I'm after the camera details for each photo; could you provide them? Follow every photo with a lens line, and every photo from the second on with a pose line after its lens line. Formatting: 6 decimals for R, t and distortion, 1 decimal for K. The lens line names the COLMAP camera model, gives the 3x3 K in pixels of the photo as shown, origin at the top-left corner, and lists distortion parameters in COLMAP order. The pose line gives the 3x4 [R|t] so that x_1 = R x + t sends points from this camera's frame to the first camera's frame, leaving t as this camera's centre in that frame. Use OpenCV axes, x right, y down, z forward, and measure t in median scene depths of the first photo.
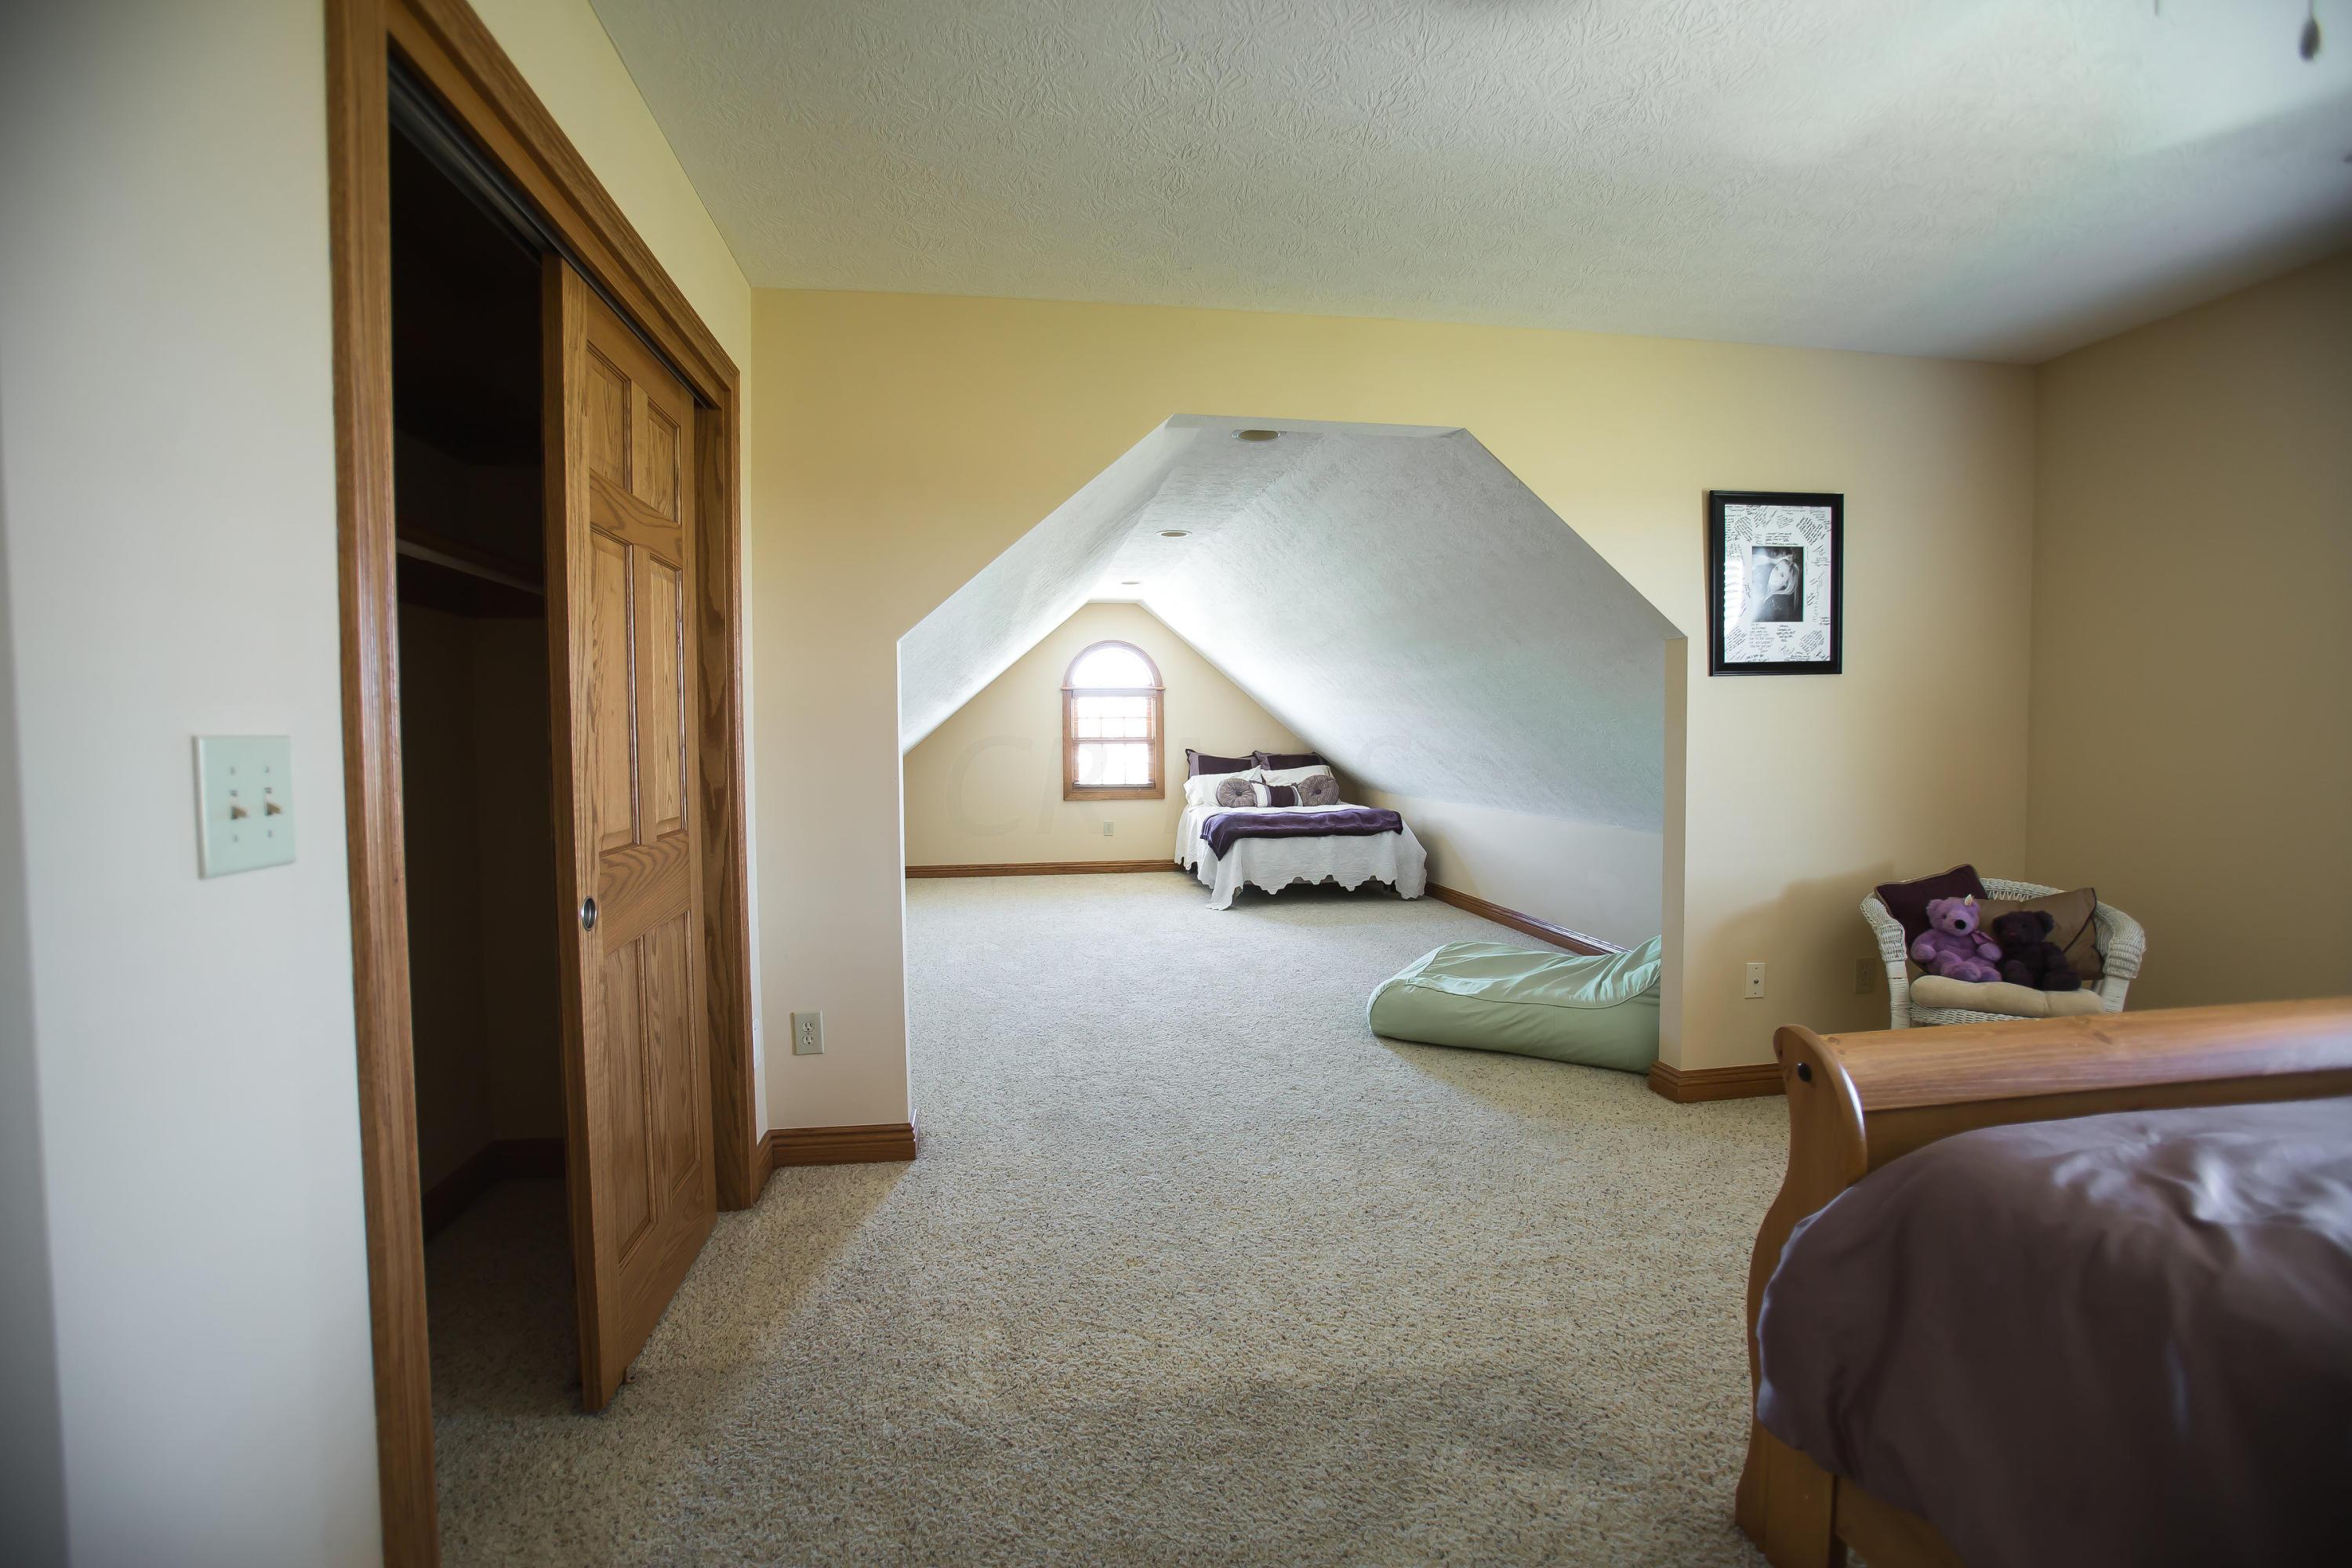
lens RADIAL K [[1075.0, 0, 1173.3], [0, 1075.0, 783.9], [0, 0, 1]] dist [-0.078304, 0.031855]
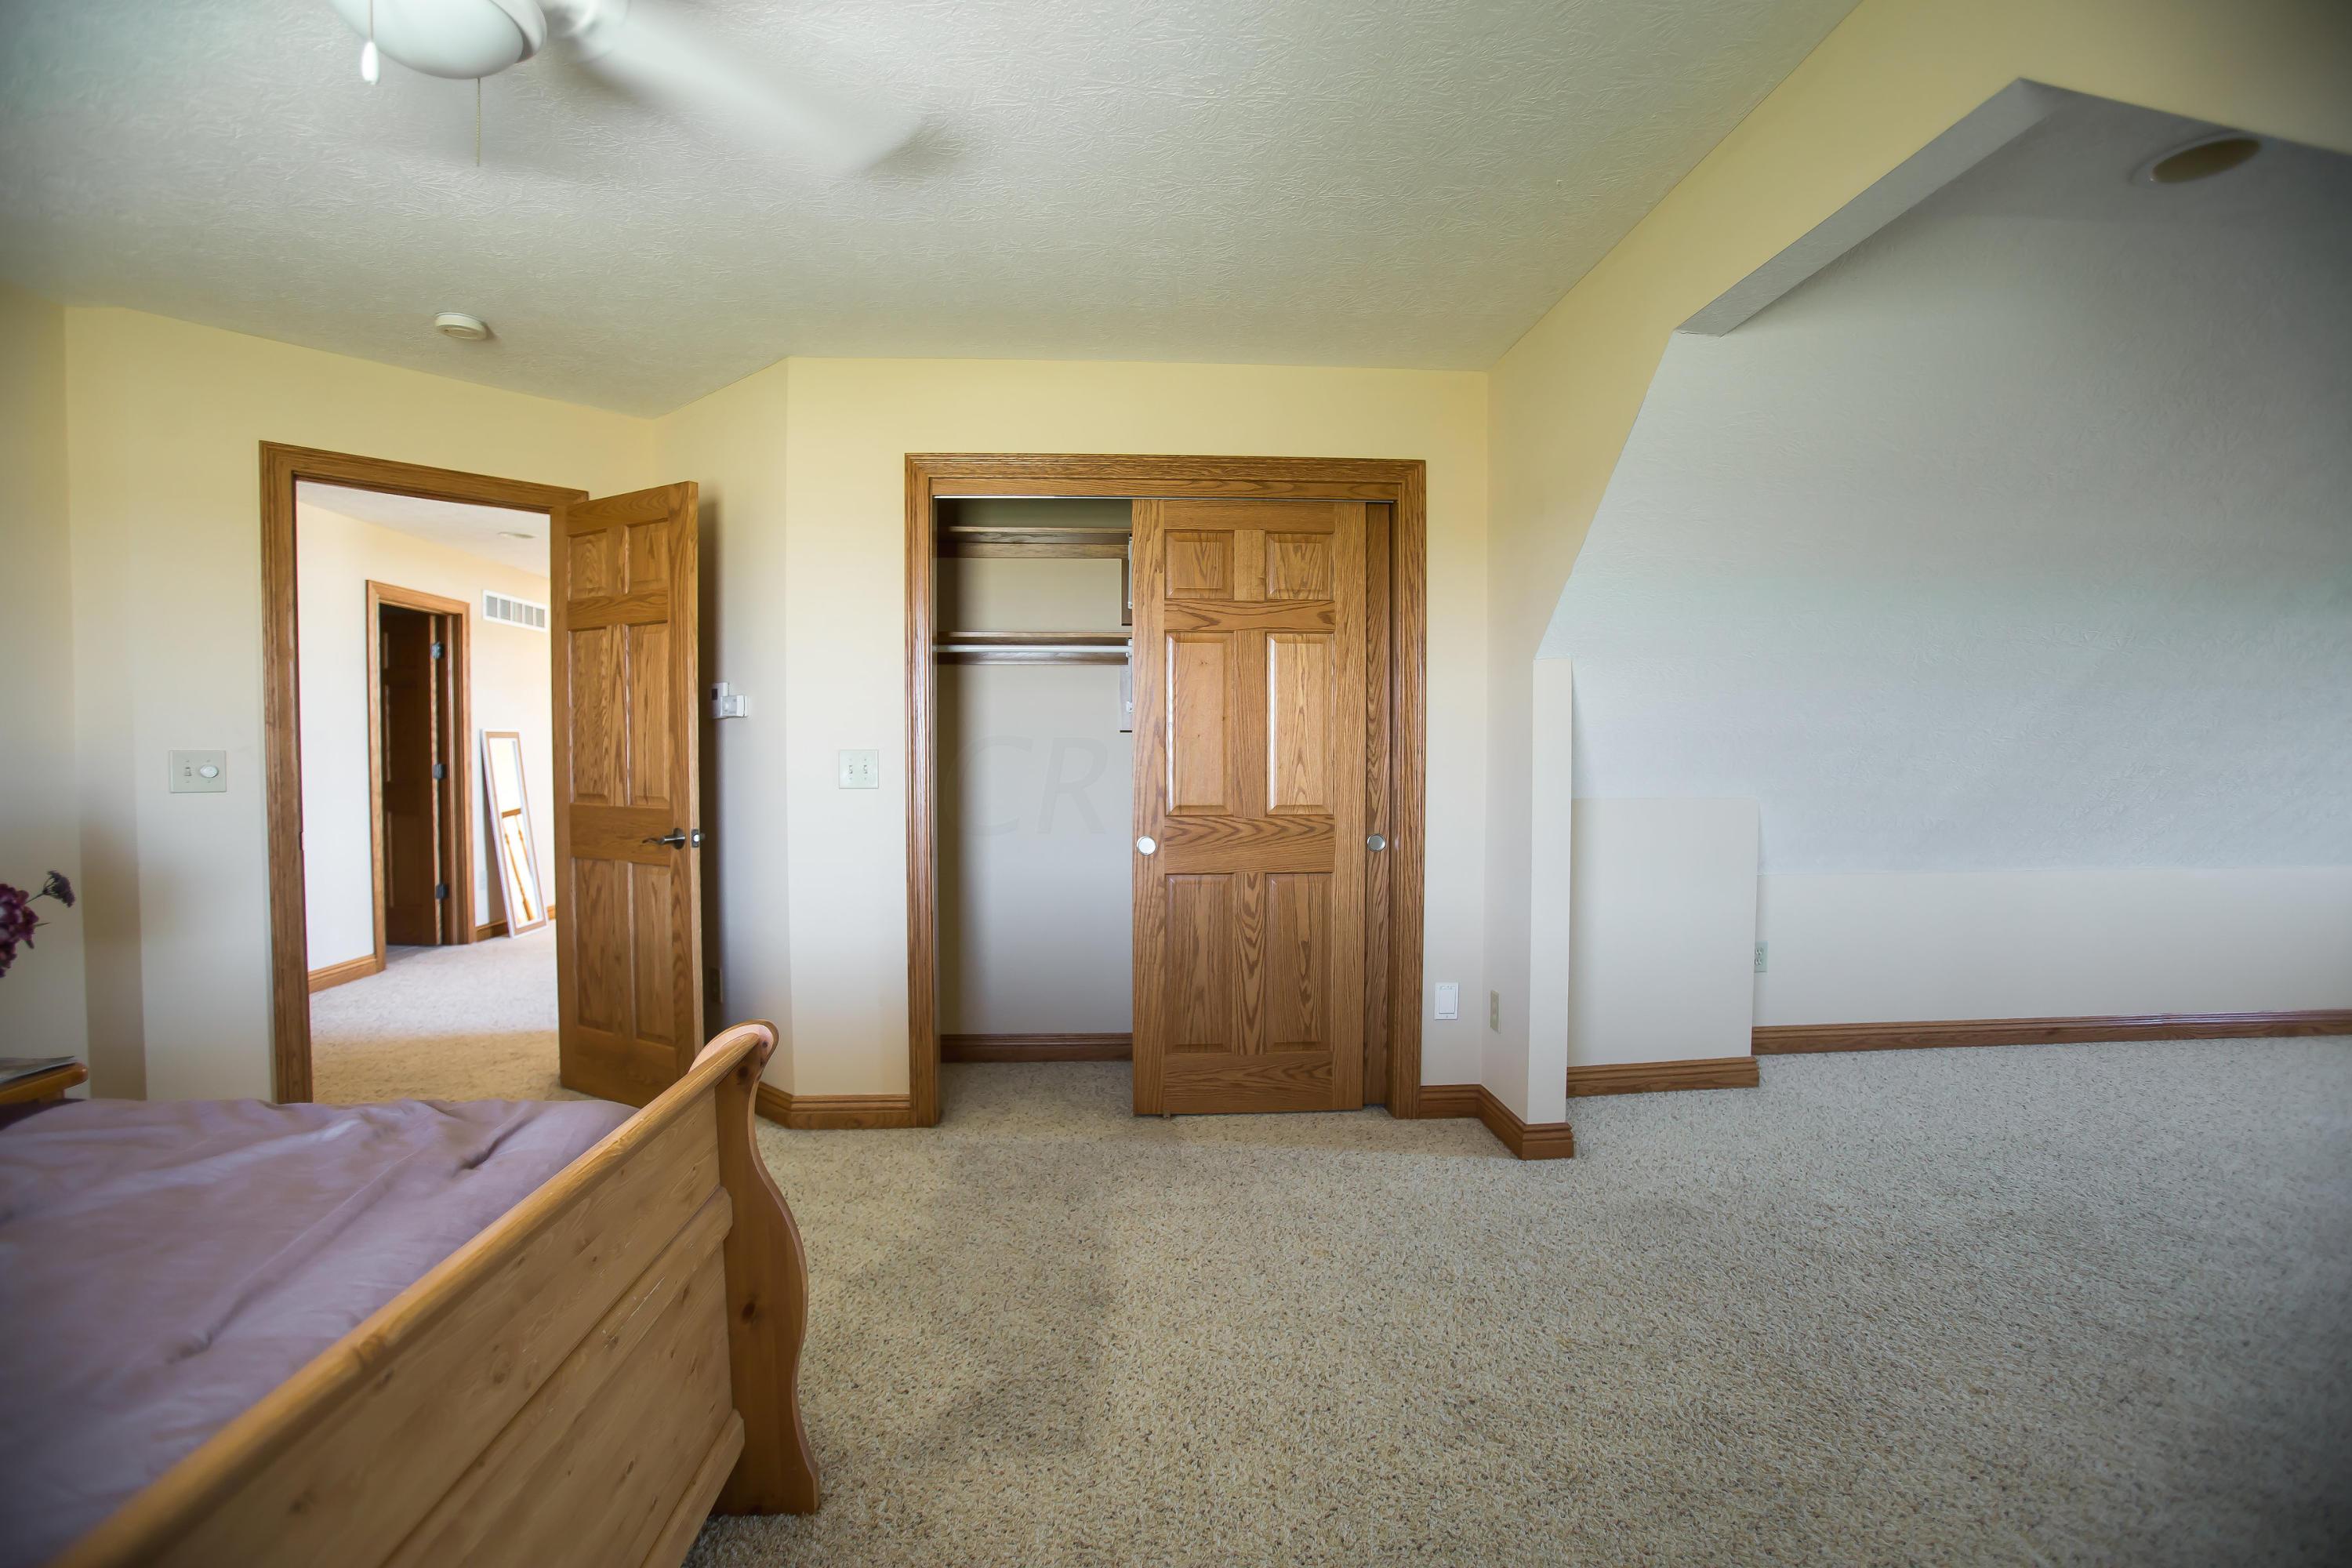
lens RADIAL K [[1075.0, 0, 1173.3], [0, 1075.0, 783.9], [0, 0, 1]] dist [-0.078304, 0.031855]
pose [[-0.094876, 0.030334, -0.995027, 0.715639], [-0.045020, 0.998382, 0.034729, -0.026649], [0.994471, 0.048091, -0.093357, 0.666137]]
